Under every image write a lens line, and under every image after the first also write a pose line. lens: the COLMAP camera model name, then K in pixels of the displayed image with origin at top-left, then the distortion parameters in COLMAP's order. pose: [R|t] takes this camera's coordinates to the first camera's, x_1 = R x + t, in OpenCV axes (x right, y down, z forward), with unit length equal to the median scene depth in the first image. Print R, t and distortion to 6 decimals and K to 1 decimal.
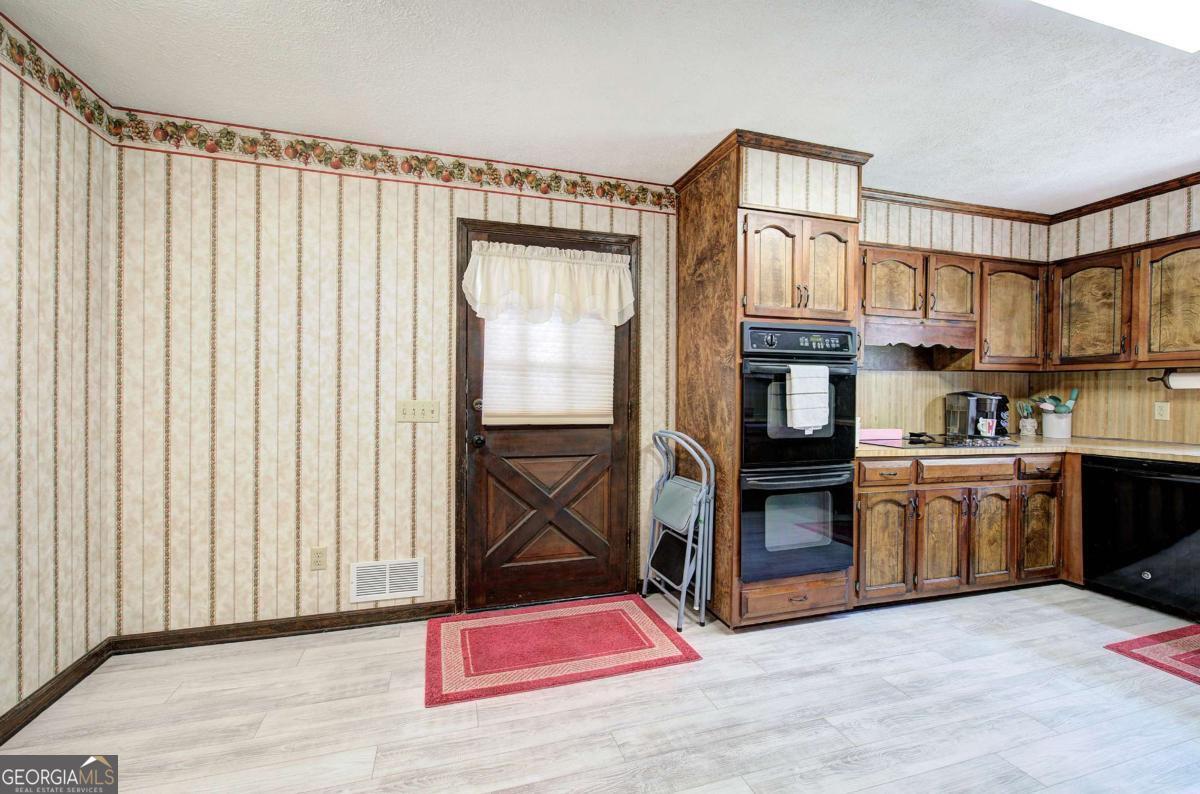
lens RADIAL K [[507.3, 0, 600.5], [0, 507.3, 397.9], [0, 0, 1]] dist [-0.003148, 0.000291]
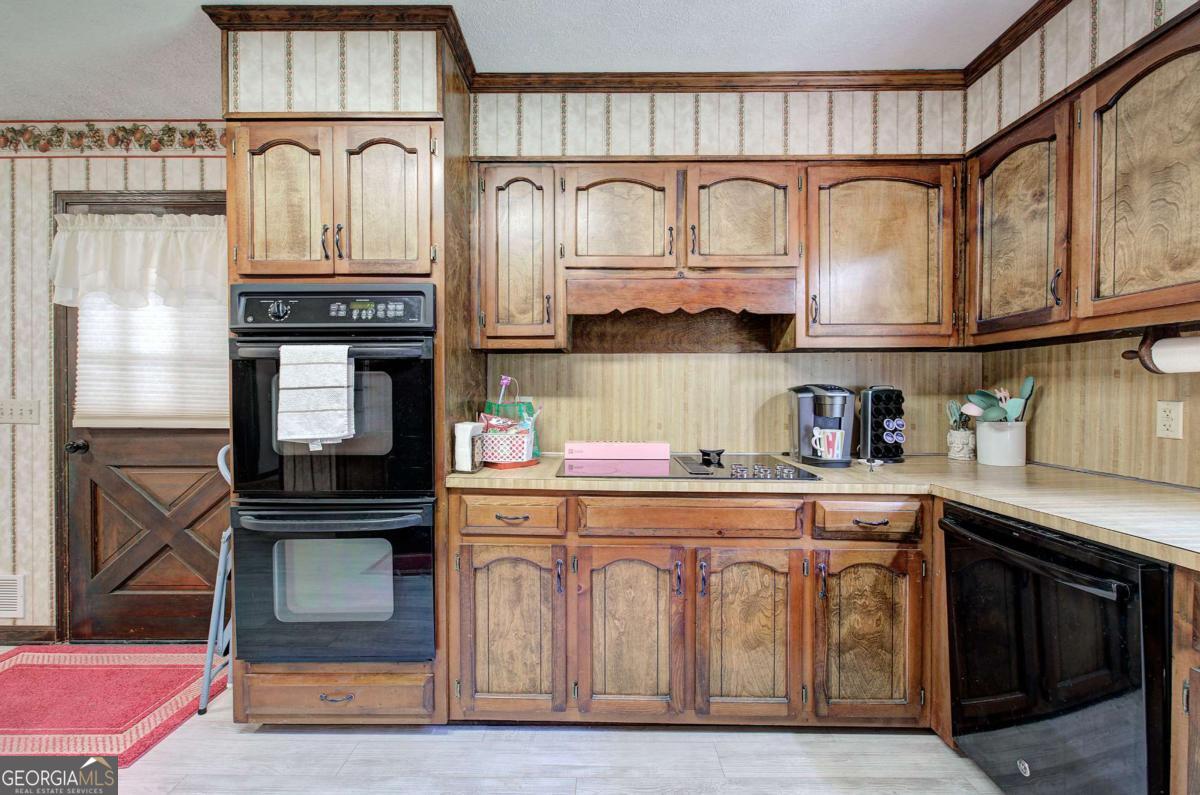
lens RADIAL K [[507.3, 0, 603.3], [0, 507.3, 396.4], [0, 0, 1]] dist [-0.003148, 0.000291]
pose [[0.954336, -0.002704, -0.298722, 0.850924], [0.002102, 0.999995, -0.002336, 0.003920], [0.298727, 0.001601, 0.954337, 0.433042]]
